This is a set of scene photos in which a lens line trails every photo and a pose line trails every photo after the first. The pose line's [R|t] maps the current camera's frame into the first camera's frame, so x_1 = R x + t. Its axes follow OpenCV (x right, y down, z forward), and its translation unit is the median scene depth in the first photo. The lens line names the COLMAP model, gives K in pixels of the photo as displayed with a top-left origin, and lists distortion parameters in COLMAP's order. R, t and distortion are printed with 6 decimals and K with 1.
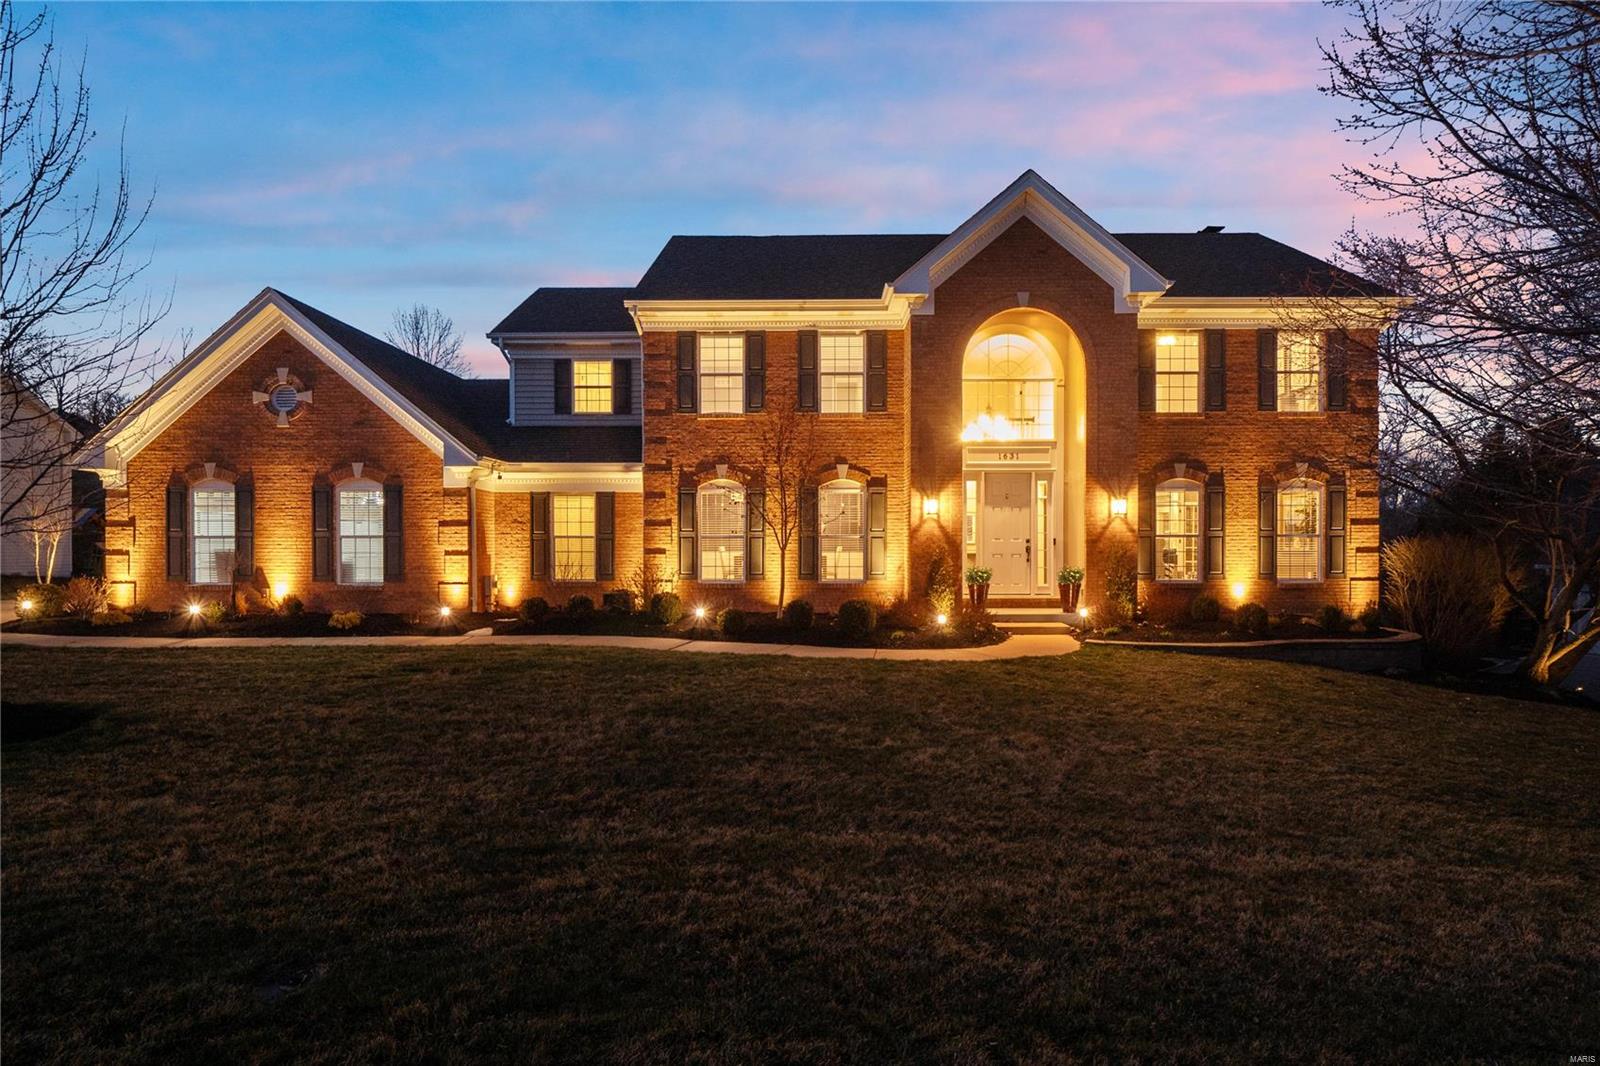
lens RADIAL K [[765.8, 0, 799.1], [0, 765.8, 548.0], [0, 0, 1]] dist [0.007035, -0.000214]
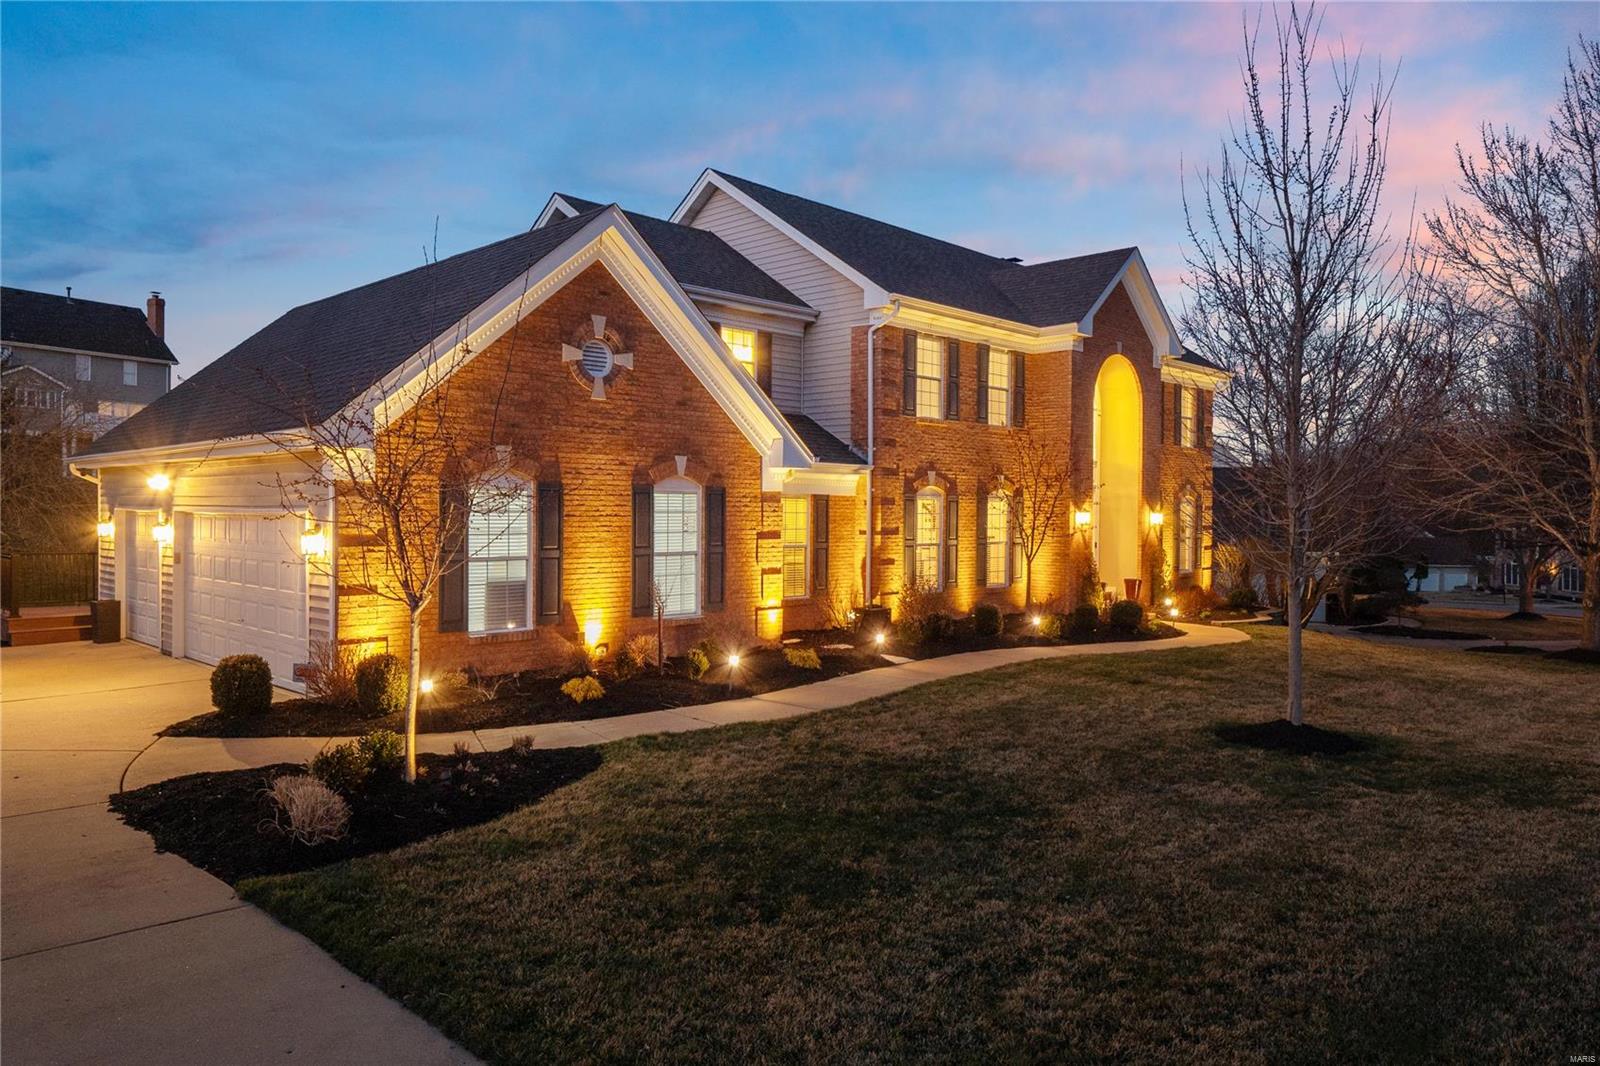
lens RADIAL K [[1101.0, 0, 799.3], [0, 1101.0, 525.7], [0, 0, 1]] dist [0.002992, 0.000053]
pose [[0.675497, -0.002233, 0.737360, -1.286441], [-0.005819, 0.999948, 0.008359, -0.051977], [-0.737340, -0.009937, 0.675449, 0.183628]]
